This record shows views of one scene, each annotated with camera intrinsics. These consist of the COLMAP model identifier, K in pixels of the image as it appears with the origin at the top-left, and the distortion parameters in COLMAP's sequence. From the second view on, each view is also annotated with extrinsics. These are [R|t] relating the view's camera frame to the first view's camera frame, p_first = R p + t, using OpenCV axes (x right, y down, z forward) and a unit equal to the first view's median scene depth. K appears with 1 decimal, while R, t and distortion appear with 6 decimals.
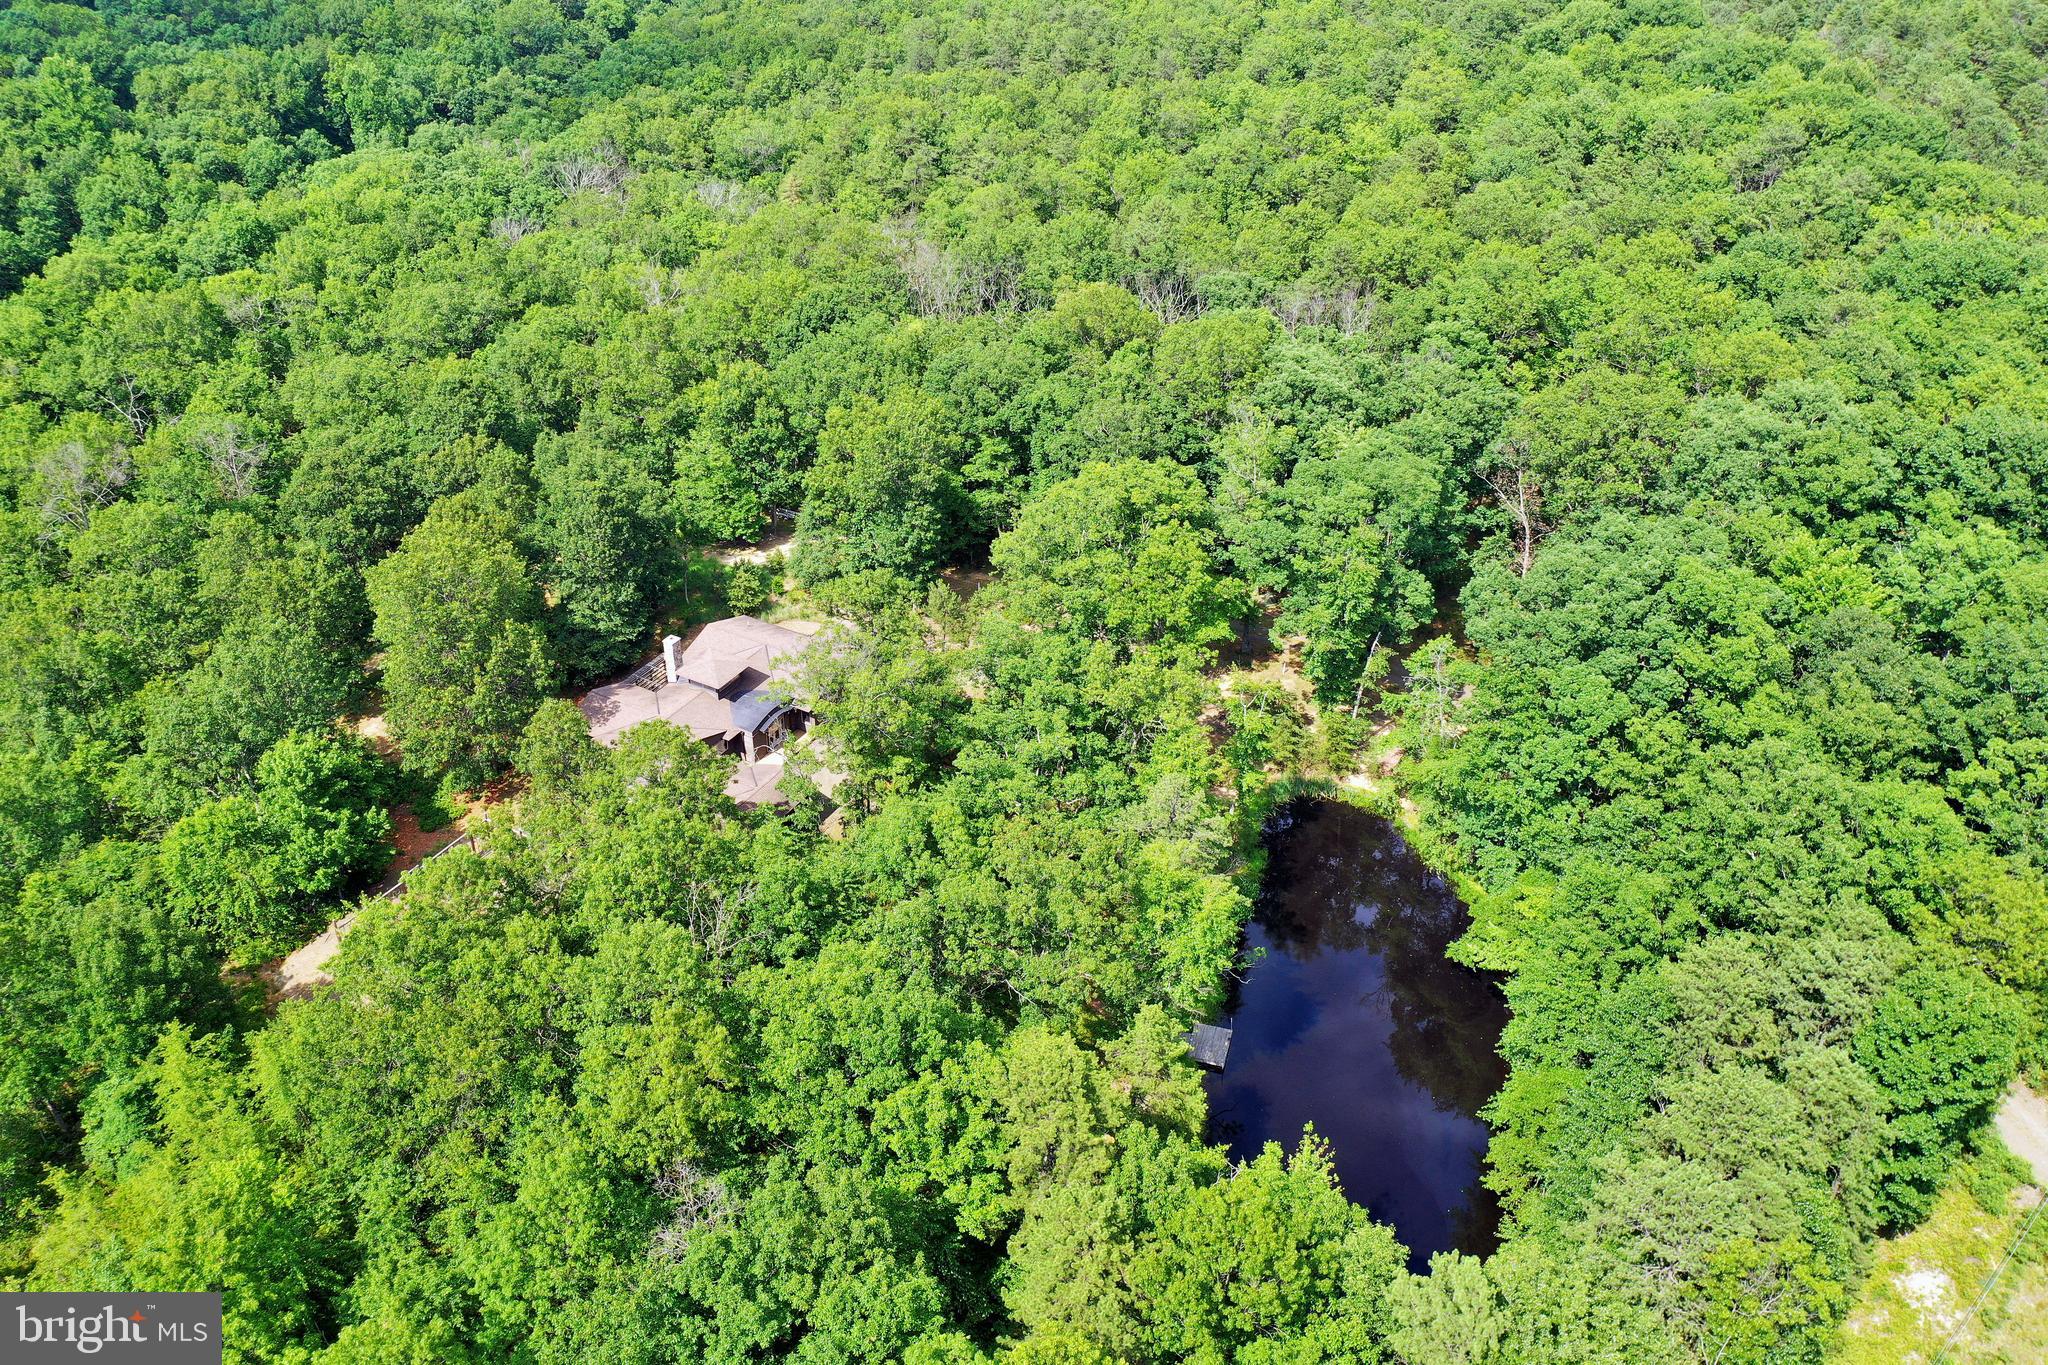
lens RADIAL K [[1713.1, 0, 1019.7], [0, 1713.1, 661.8], [0, 0, 1]] dist [0.041774, -0.001285]
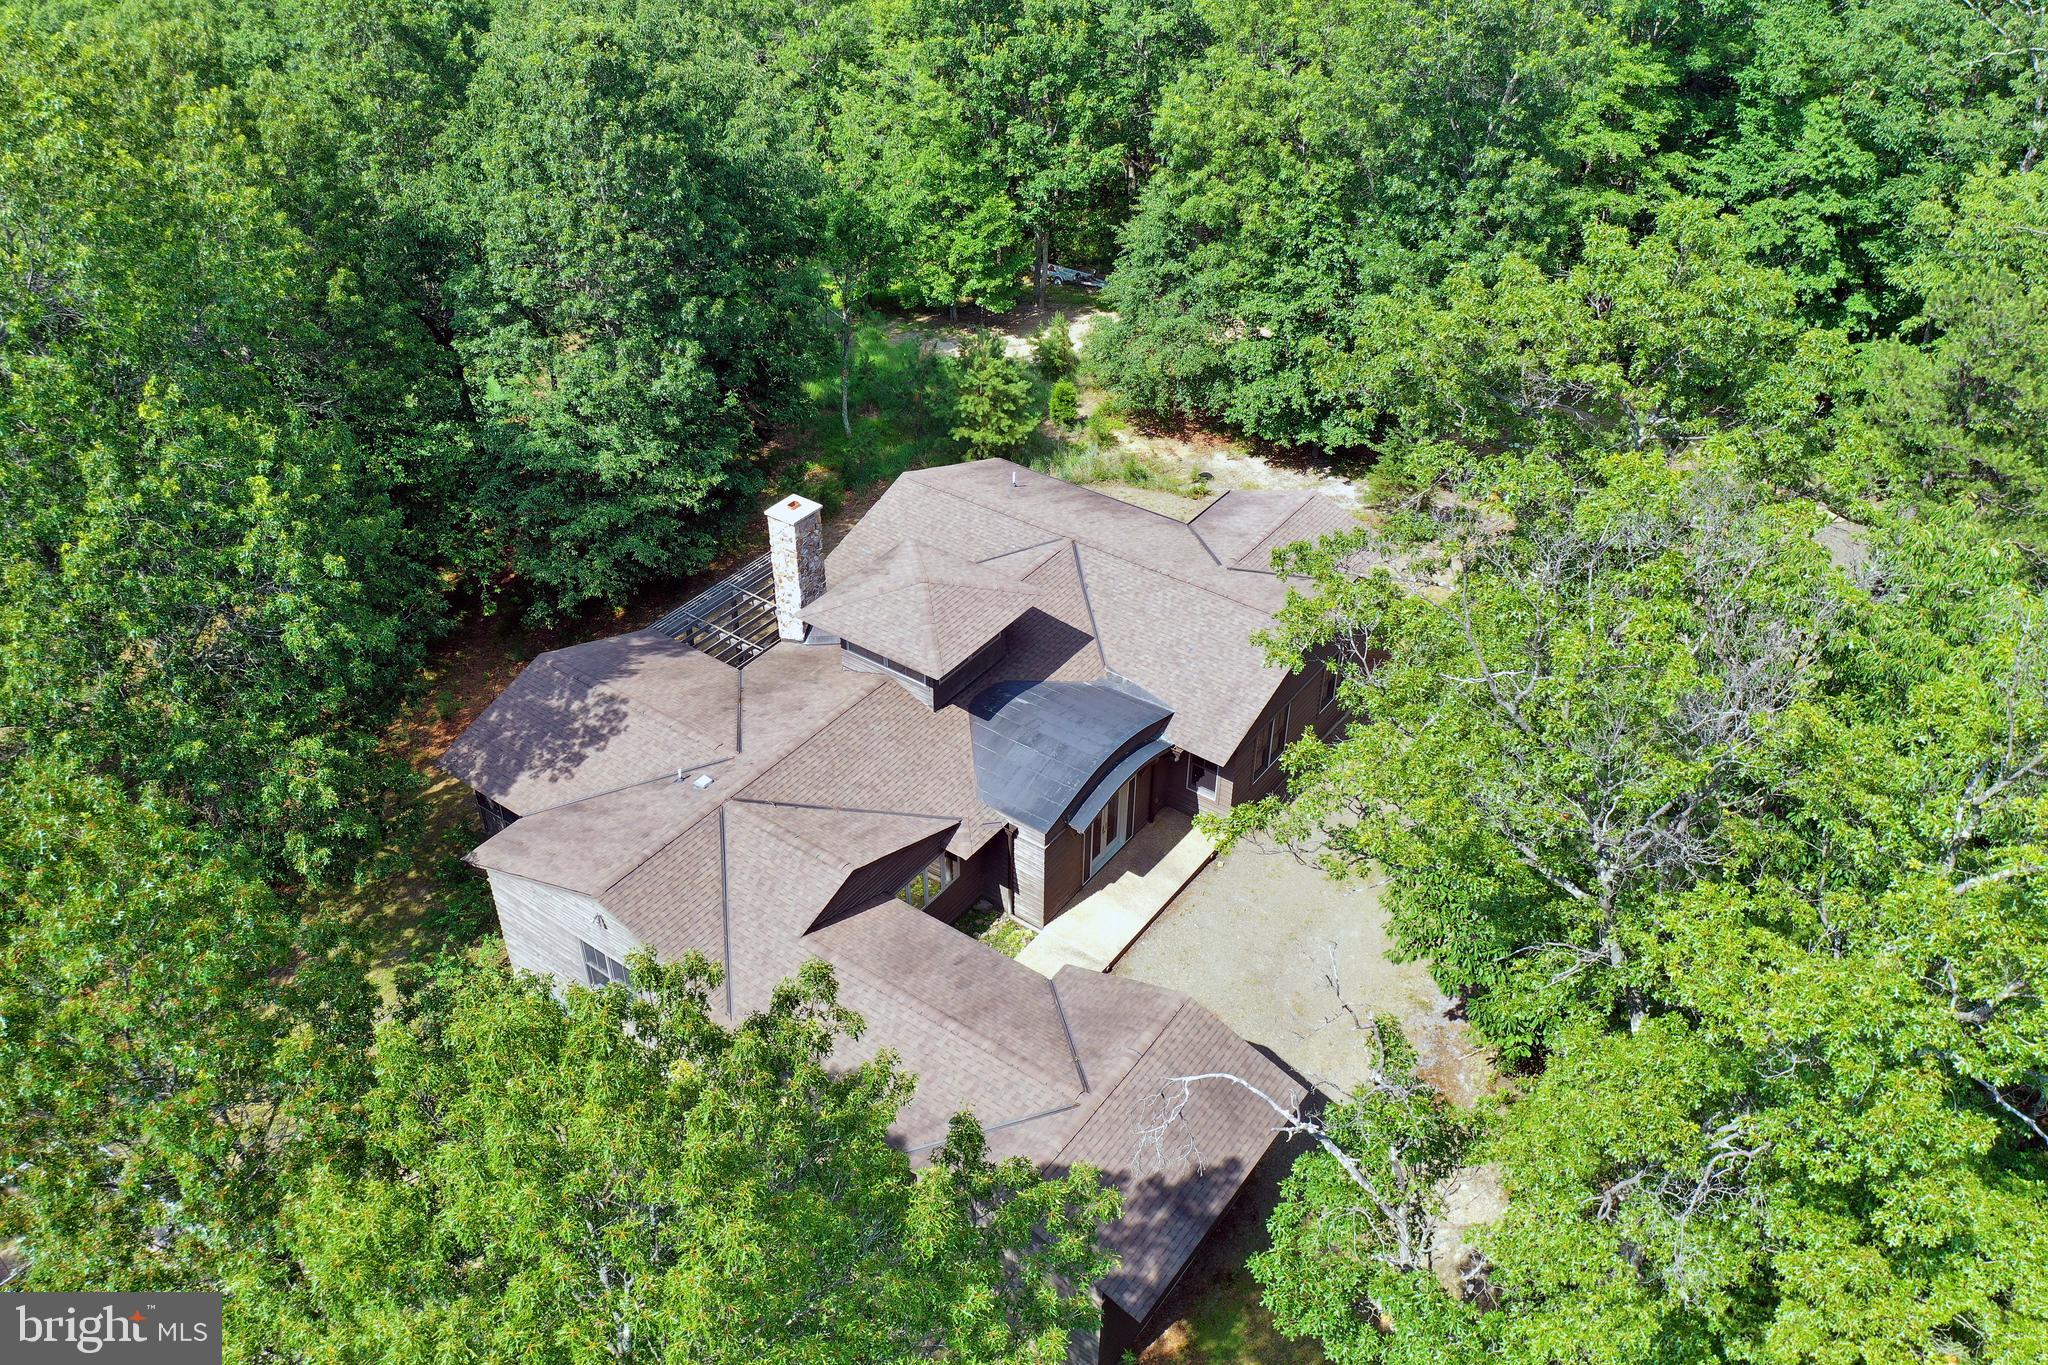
lens RADIAL K [[1713.1, 0, 1034.5], [0, 1713.1, 692.0], [0, 0, 1]] dist [0.041774, -0.001285]
pose [[0.995394, 0.054825, -0.078641, -0.123648], [-0.049766, 0.996649, 0.064913, -0.001586], [0.081936, -0.060701, 0.994787, 0.644838]]
